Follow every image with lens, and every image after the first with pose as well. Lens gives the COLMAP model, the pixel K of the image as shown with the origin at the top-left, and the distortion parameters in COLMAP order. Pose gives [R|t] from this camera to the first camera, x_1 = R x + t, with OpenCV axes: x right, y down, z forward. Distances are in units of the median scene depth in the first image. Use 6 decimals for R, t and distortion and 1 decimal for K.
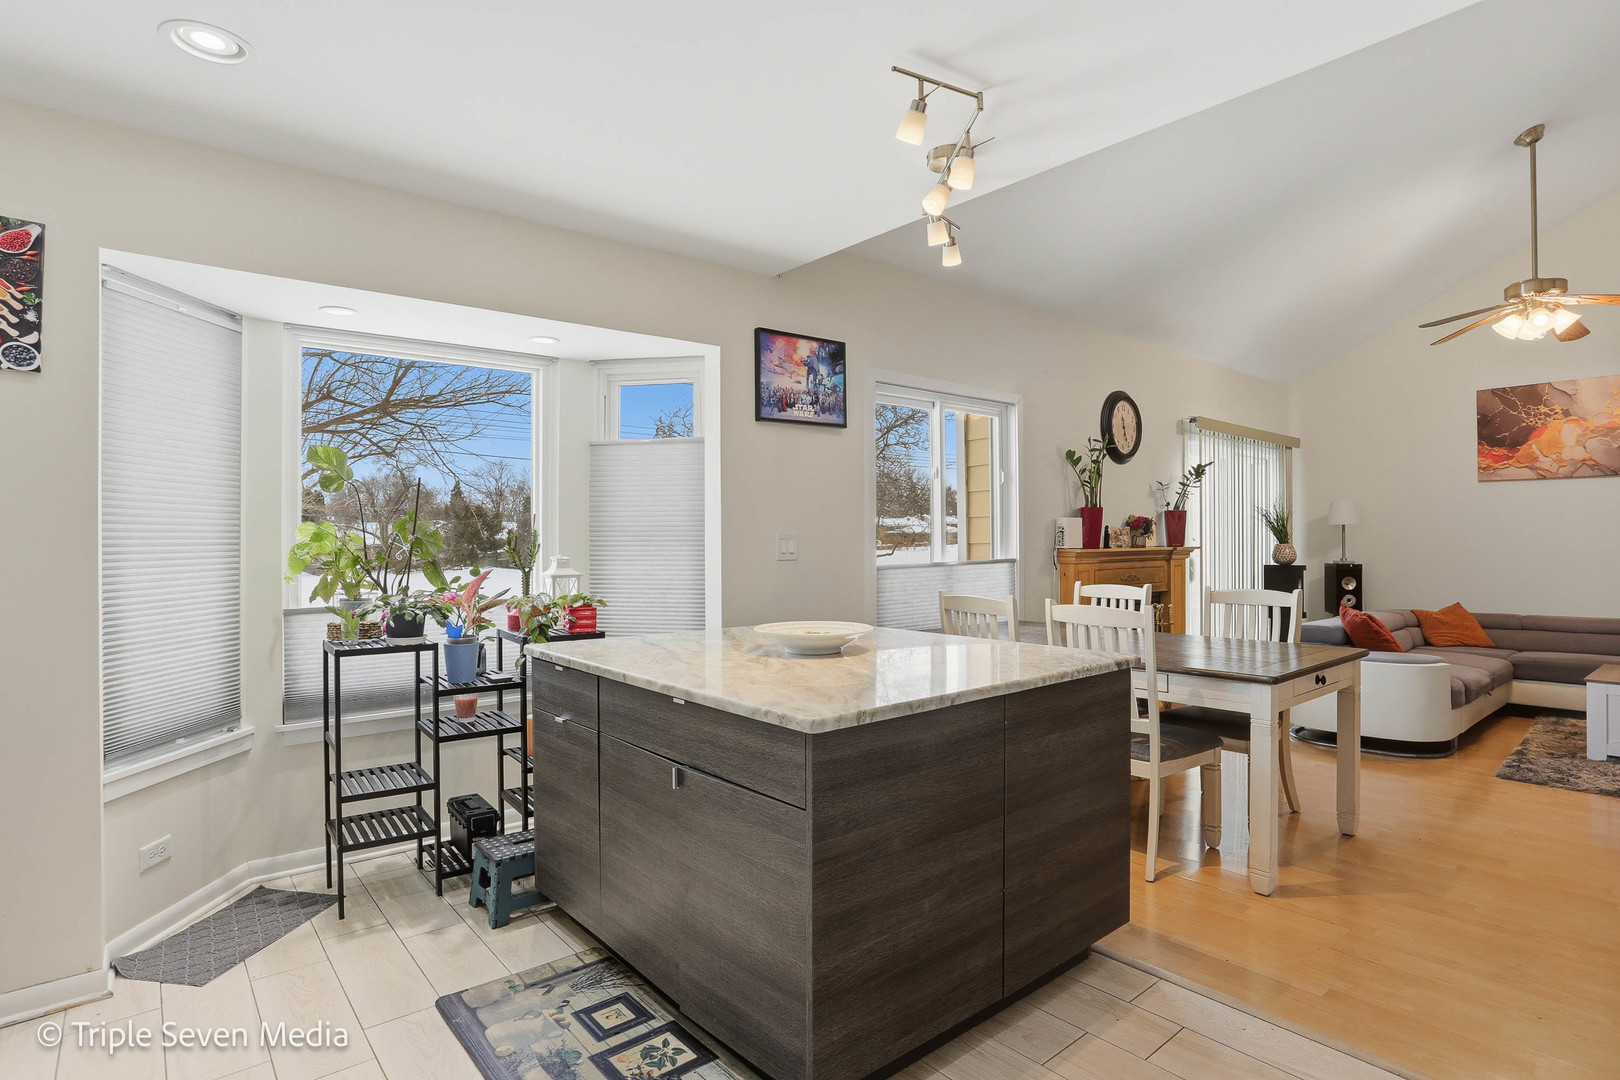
lens RADIAL K [[831.7, 0, 799.0], [0, 831.7, 535.7], [0, 0, 1]] dist [-0.063401, 0.028966]
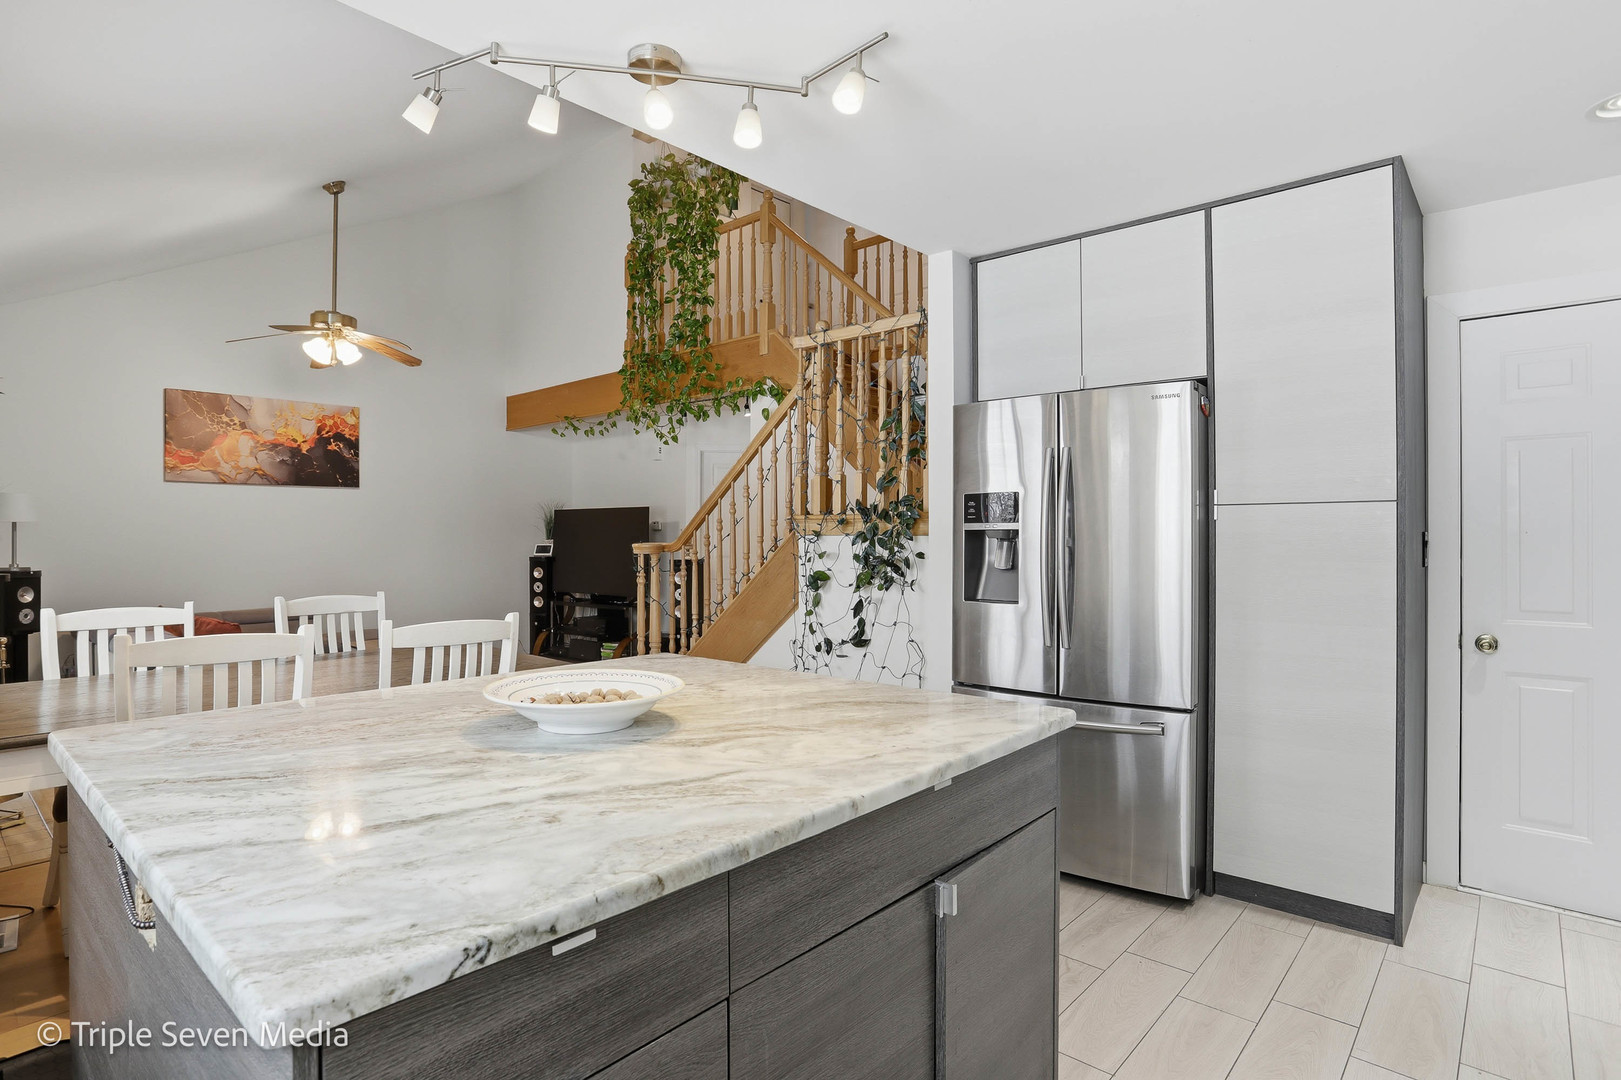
lens RADIAL K [[832.2, 0, 799.4], [0, 832.2, 535.7], [0, 0, 1]] dist [-0.063401, 0.028966]
pose [[-0.136866, 0.004259, 0.990580, -0.274694], [-0.001893, 0.999988, -0.004561, 0.002892], [-0.990588, -0.002499, -0.136856, 0.427082]]
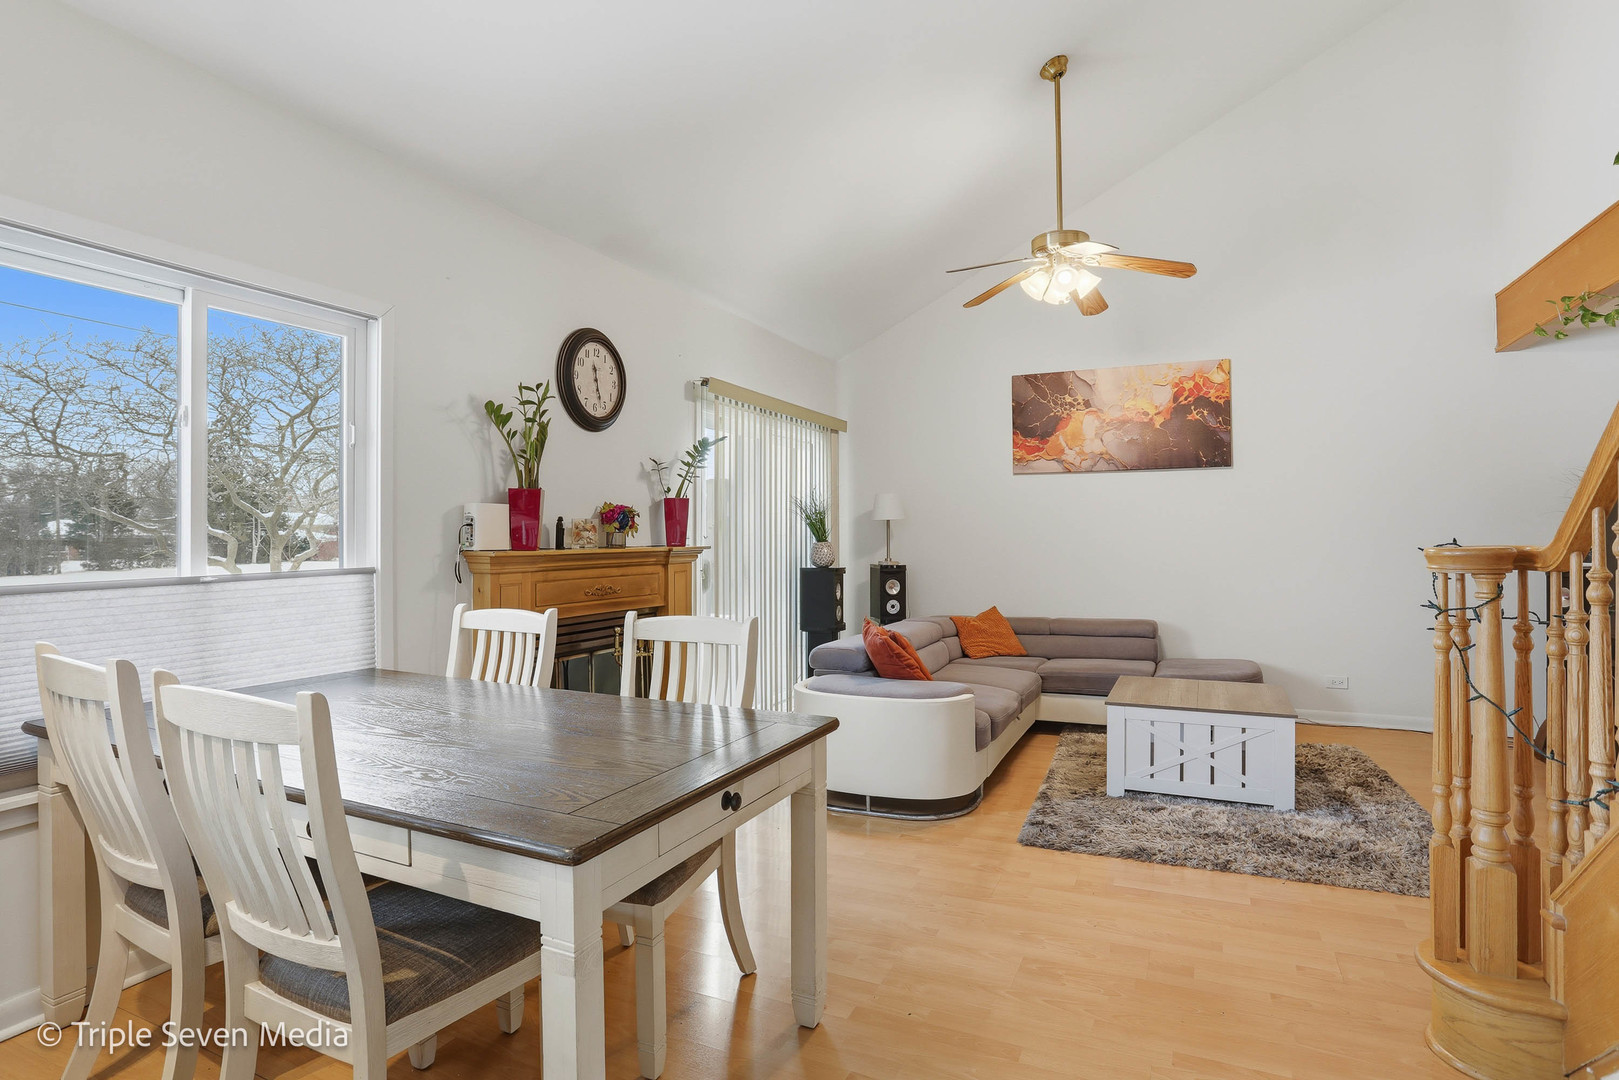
lens RADIAL K [[831.2, 0, 798.5], [0, 831.2, 535.7], [0, 0, 1]] dist [-0.063401, 0.028966]
pose [[0.908813, 0.000450, 0.417204, 0.257670], [-0.001016, 0.999999, 0.001135, 0.002642], [-0.417203, -0.001455, 0.908812, 0.277596]]
